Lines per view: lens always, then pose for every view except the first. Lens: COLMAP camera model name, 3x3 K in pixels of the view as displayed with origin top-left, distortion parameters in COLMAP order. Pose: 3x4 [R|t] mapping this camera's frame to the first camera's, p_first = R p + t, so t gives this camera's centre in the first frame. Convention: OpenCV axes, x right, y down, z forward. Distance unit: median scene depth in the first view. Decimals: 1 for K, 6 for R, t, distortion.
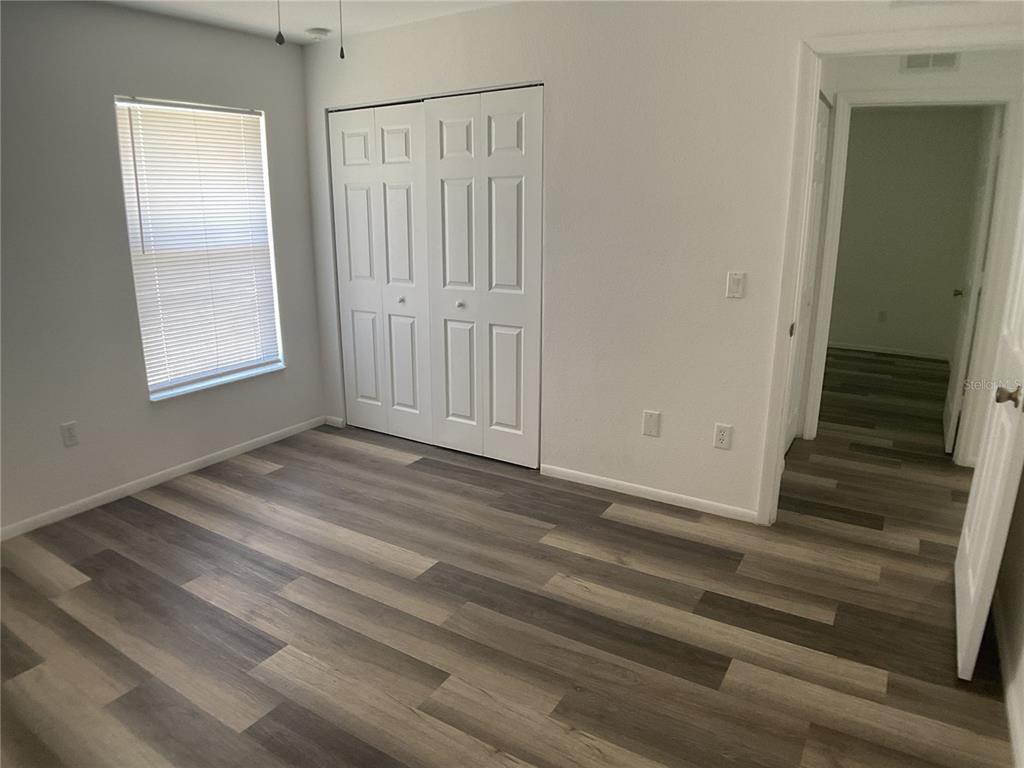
lens RADIAL K [[657.9, 0, 512.6], [0, 657.9, 384.9], [0, 0, 1]] dist [-0.074240, -0.009838]
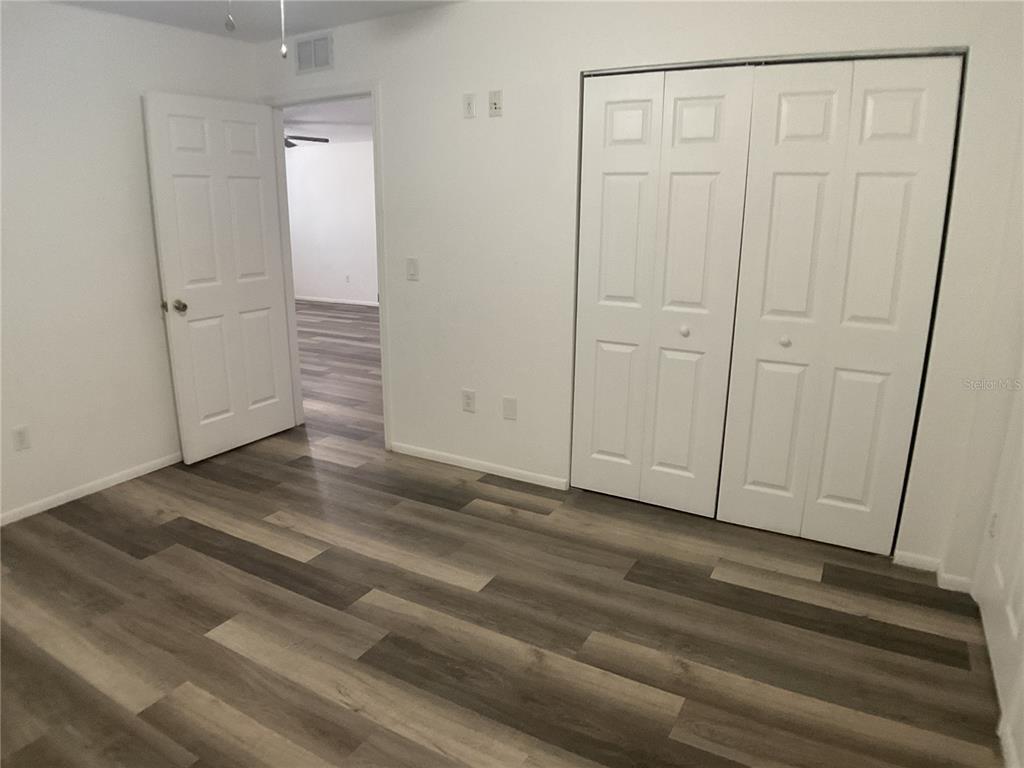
lens RADIAL K [[657.9, 0, 510.2], [0, 657.9, 383.2], [0, 0, 1]] dist [-0.074240, -0.009838]
pose [[0.997844, 0.006944, 0.065259, -0.391689], [-0.006727, 0.999971, -0.003538, -0.060021], [-0.065282, 0.003091, 0.997862, 0.242923]]
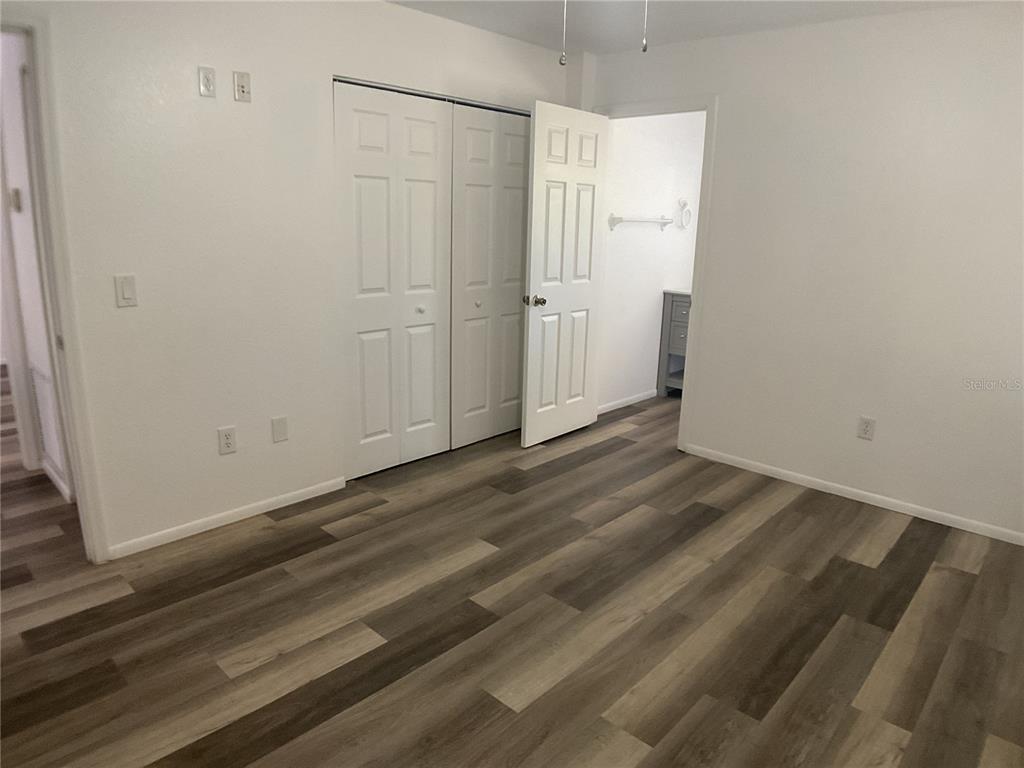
lens RADIAL K [[657.9, 0, 506.2], [0, 657.9, 383.7], [0, 0, 1]] dist [-0.074240, -0.009838]
pose [[0.180554, -0.219097, 0.958852, -1.360787], [0.230746, 0.957102, 0.175248, -0.208033], [-0.956115, 0.189609, 0.223365, 0.903825]]
